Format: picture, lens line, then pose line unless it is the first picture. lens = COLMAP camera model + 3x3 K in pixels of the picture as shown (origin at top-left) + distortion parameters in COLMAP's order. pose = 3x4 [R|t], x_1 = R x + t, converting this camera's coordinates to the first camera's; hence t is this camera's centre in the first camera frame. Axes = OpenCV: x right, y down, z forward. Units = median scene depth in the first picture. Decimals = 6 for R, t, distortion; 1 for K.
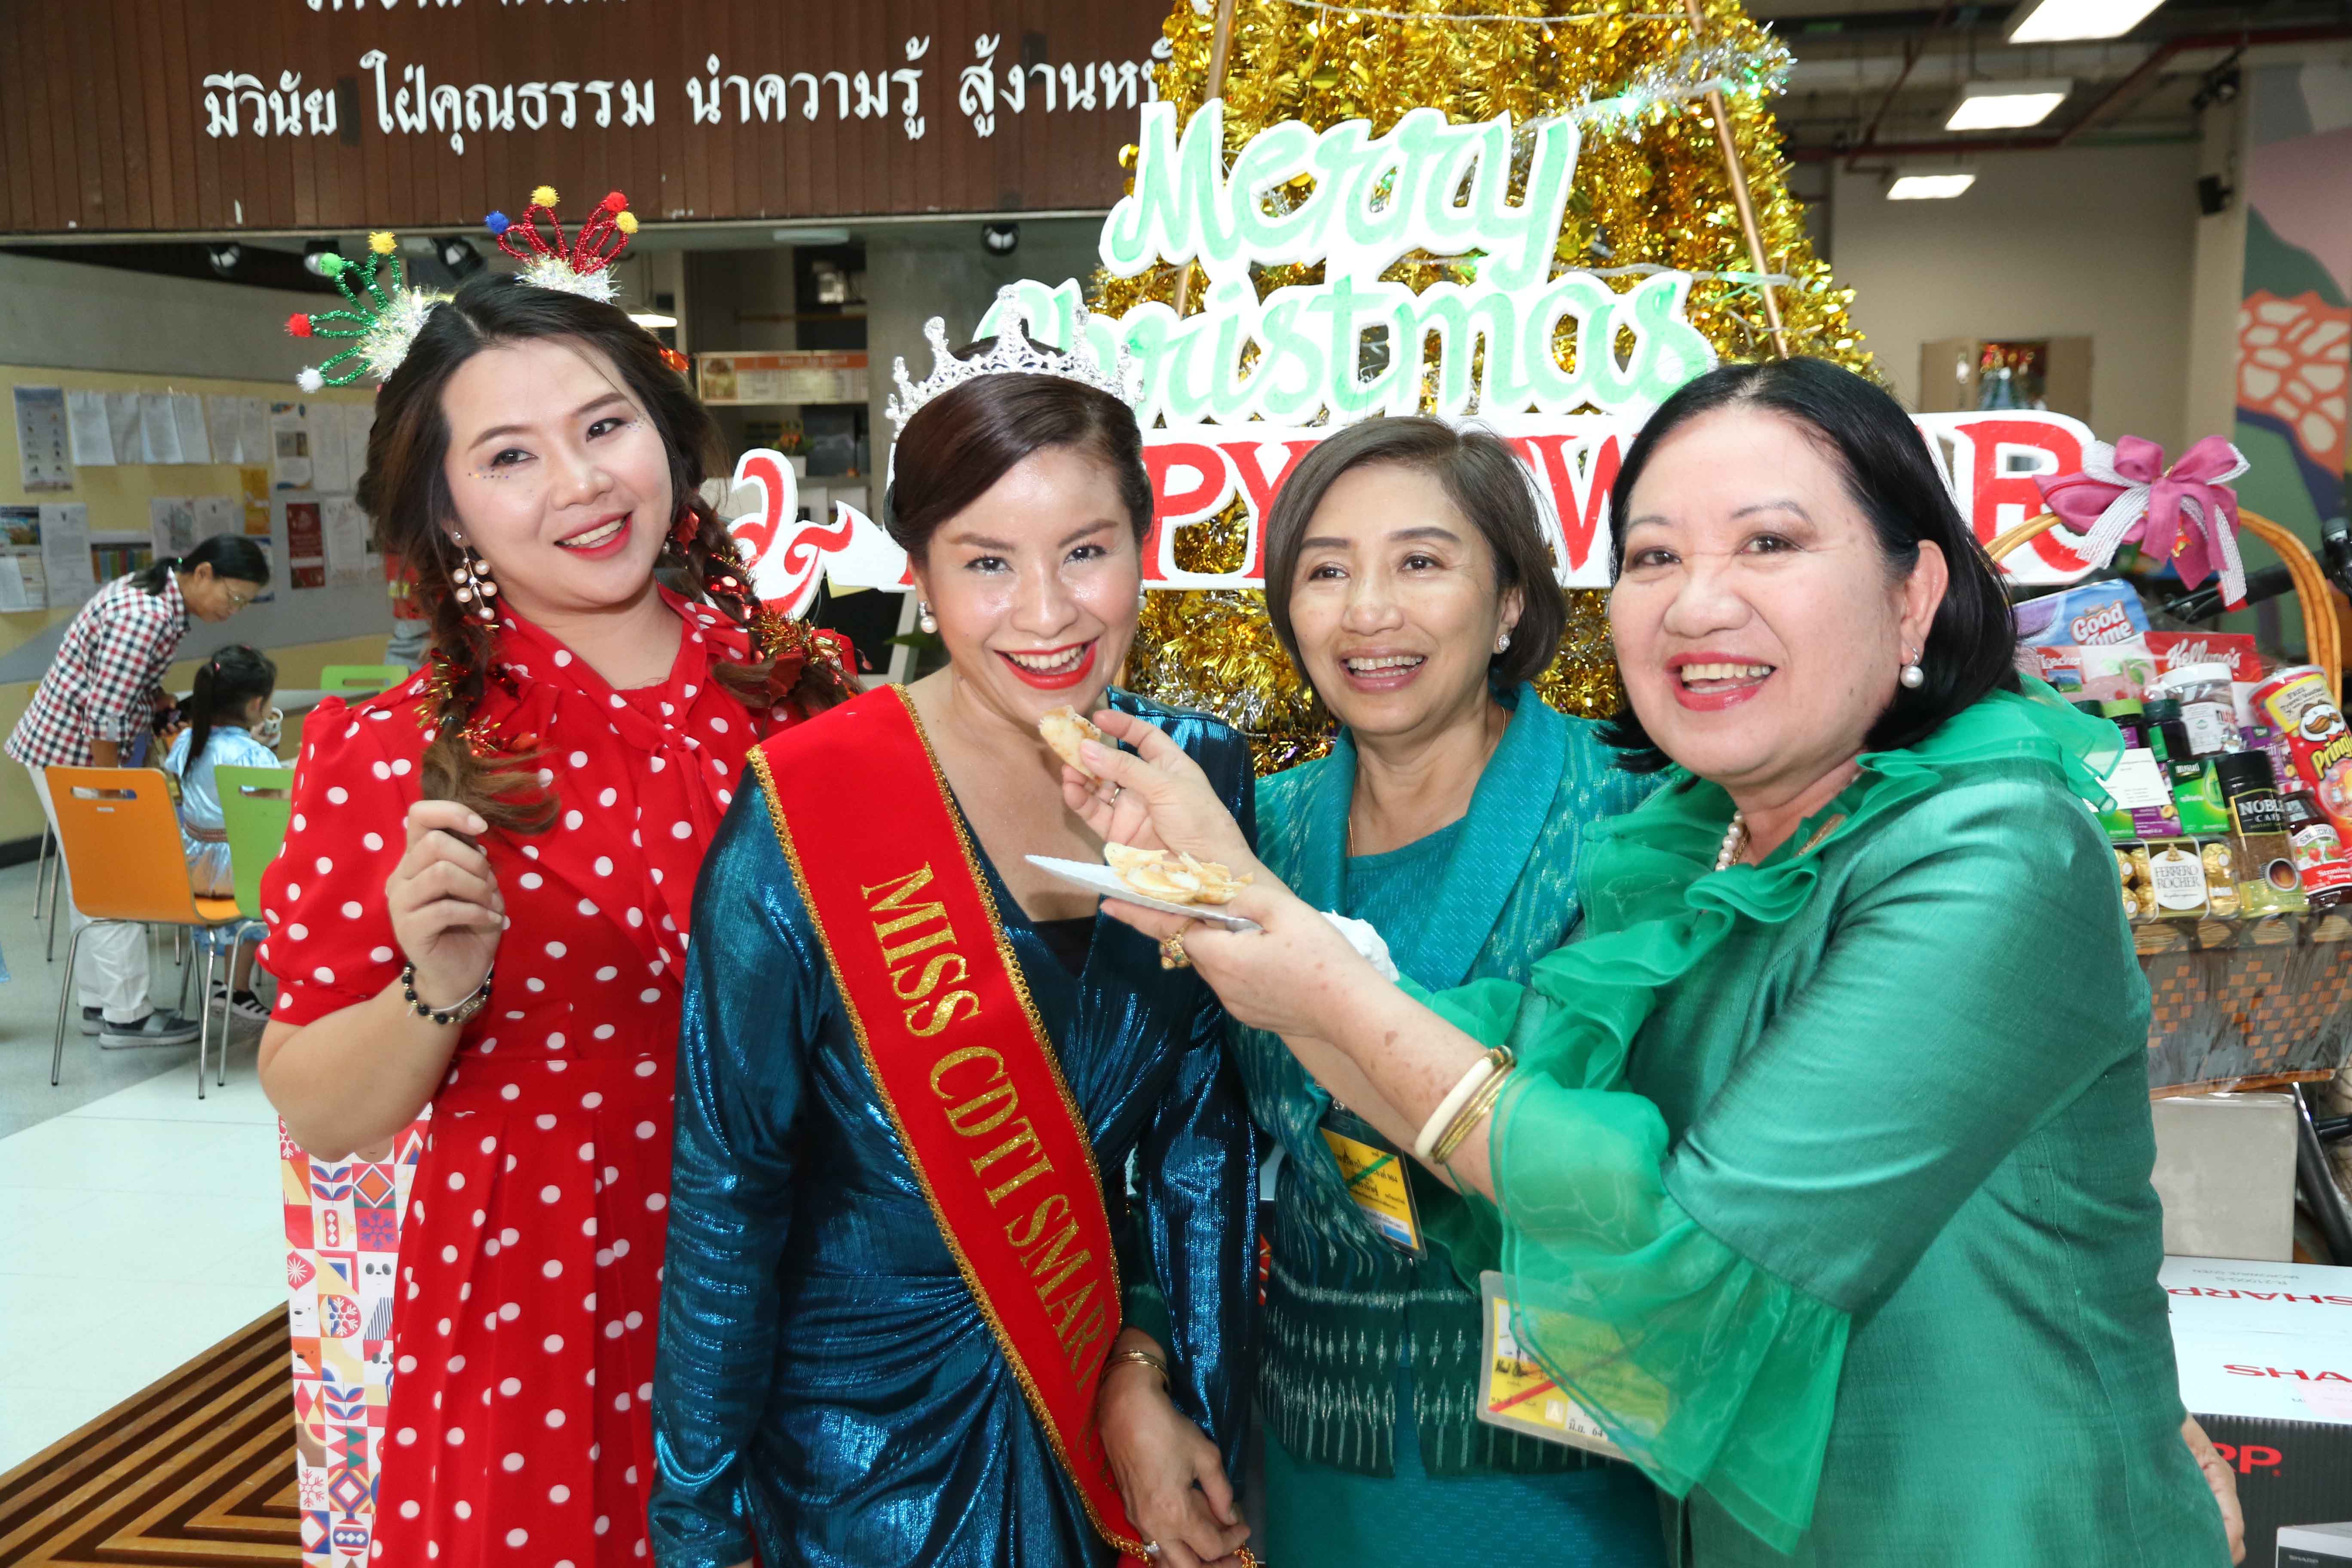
lens RADIAL K [[2546.6, 0, 1176.0], [0, 2546.6, 784.0], [0, 0, 1]] dist [0.079348, 0.011774]
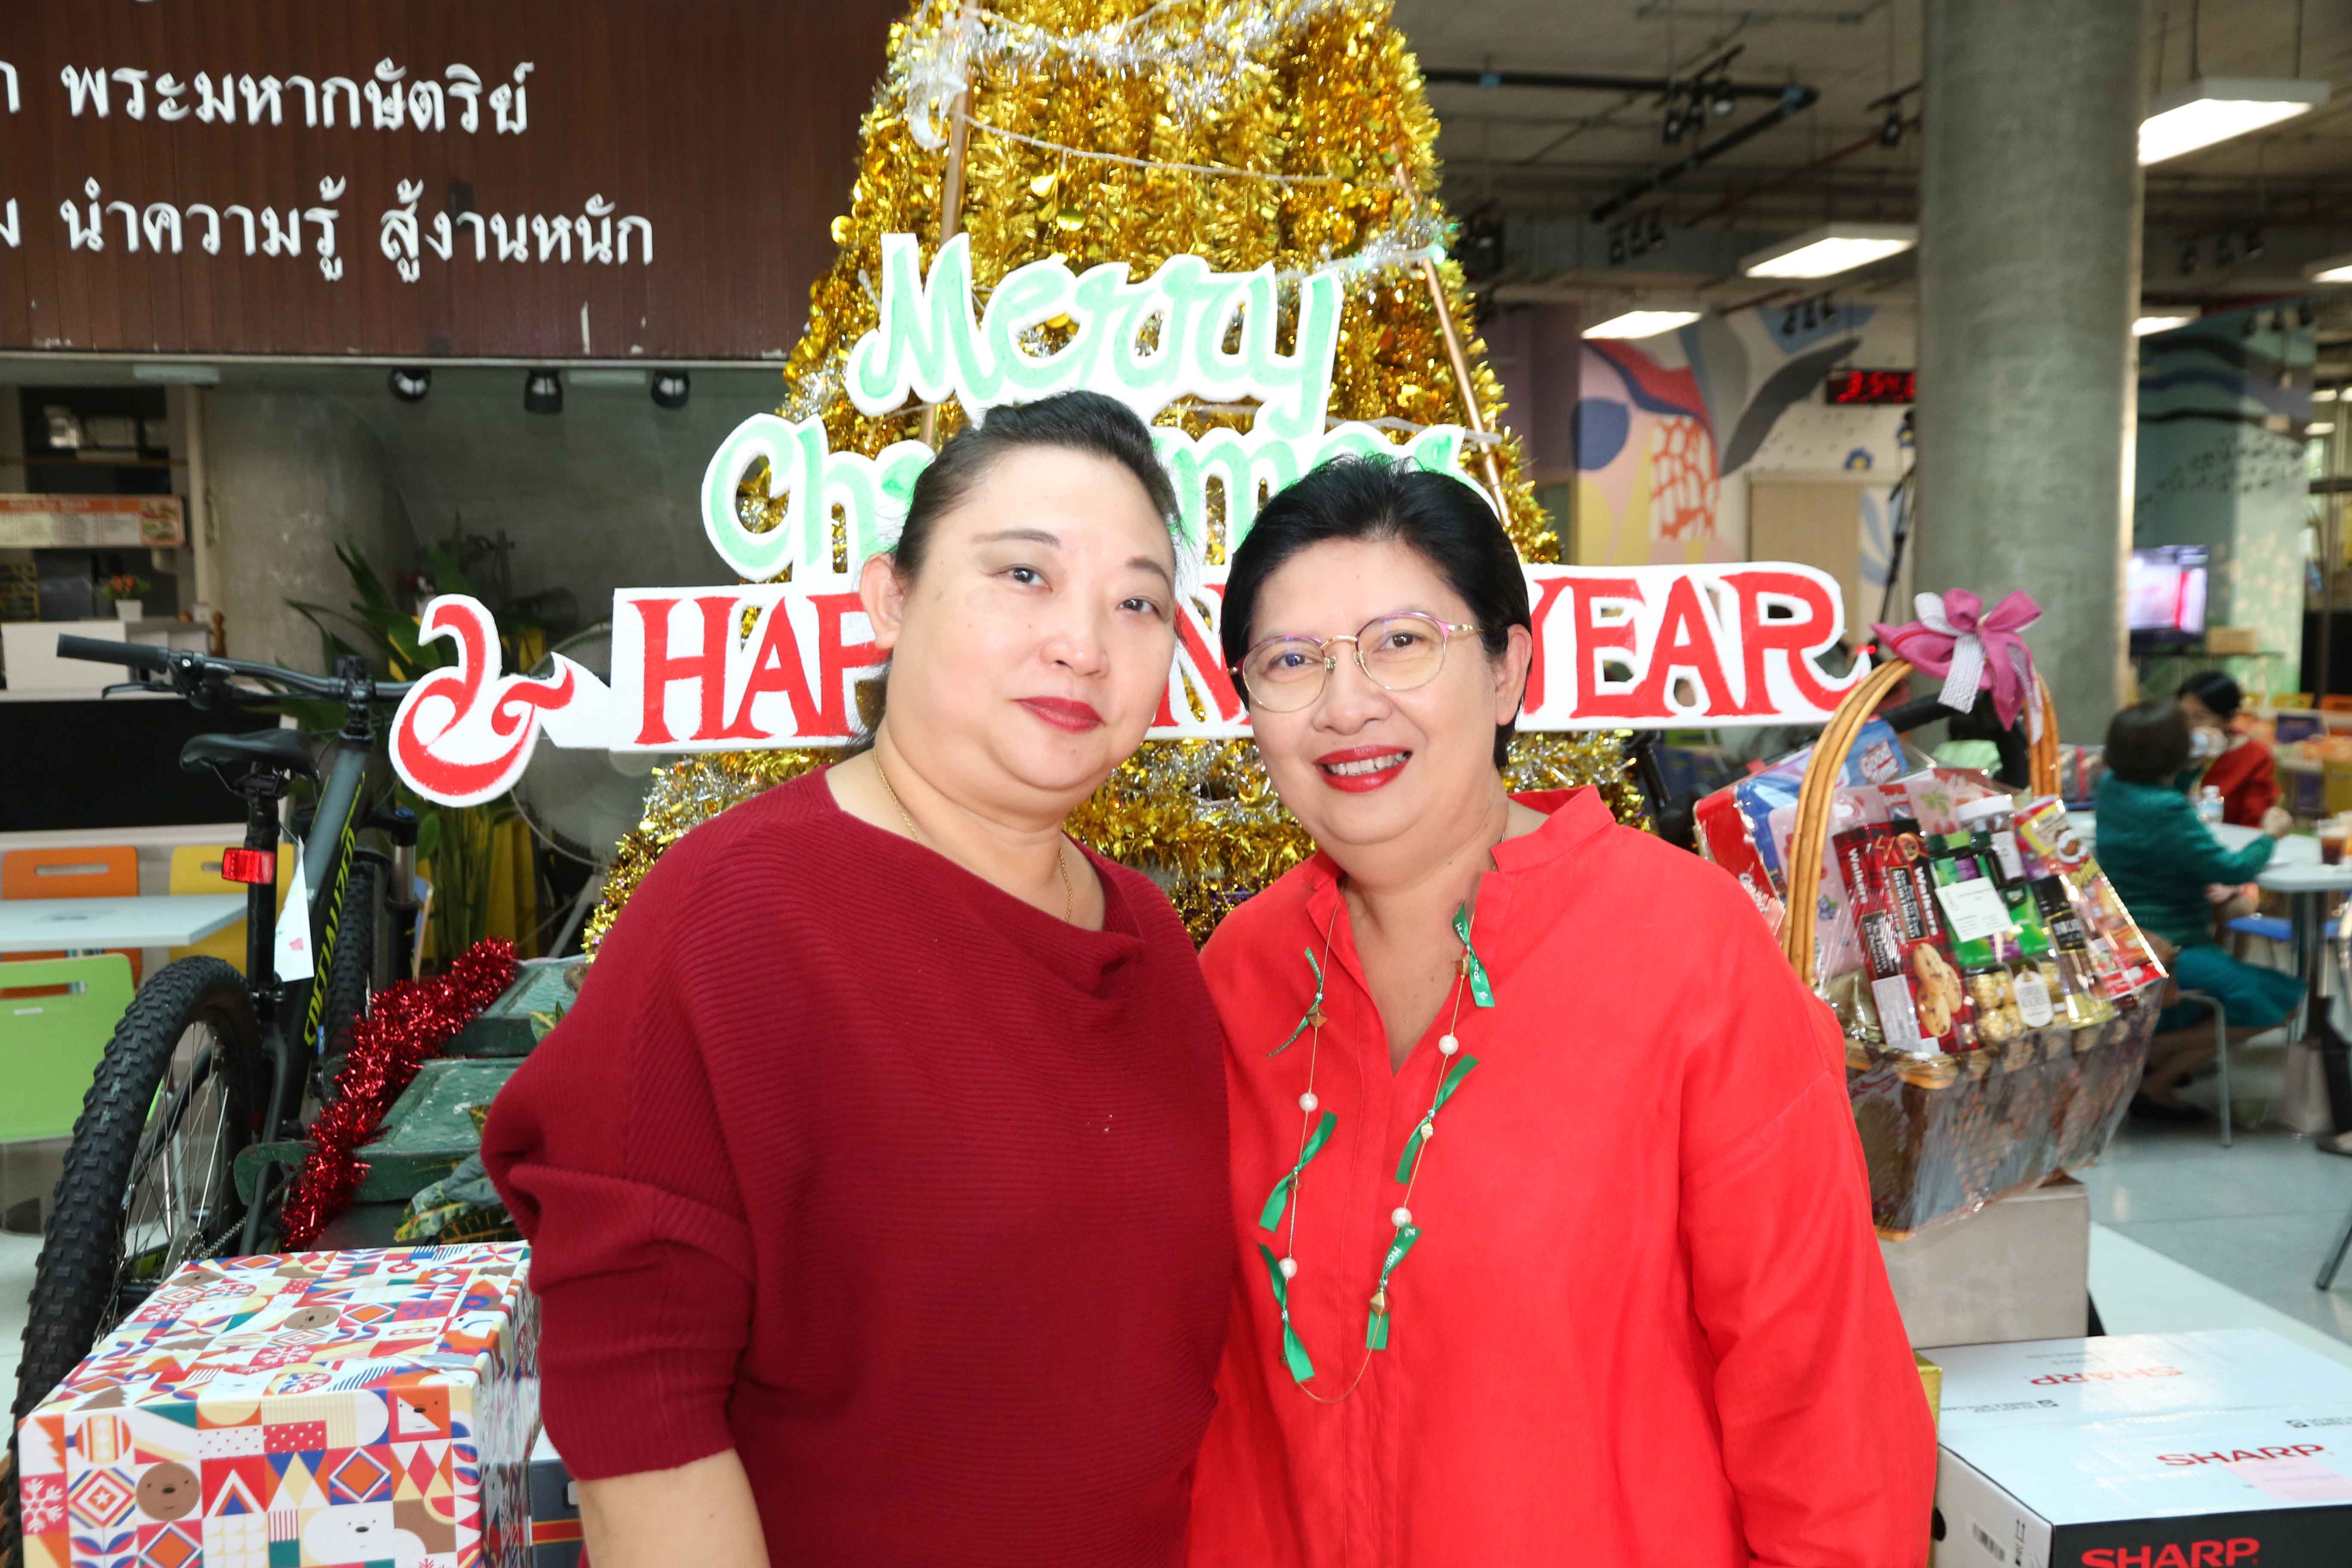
lens RADIAL K [[2167.6, 0, 1183.5], [0, 2167.6, 812.8], [0, 0, 1]] dist [-0.016377, 0.144452]
pose [[0.931206, -0.034957, 0.362814, -0.109200], [0.045764, 0.998727, -0.021234, -0.015274], [-0.361610, 0.036377, 0.931620, 0.114535]]
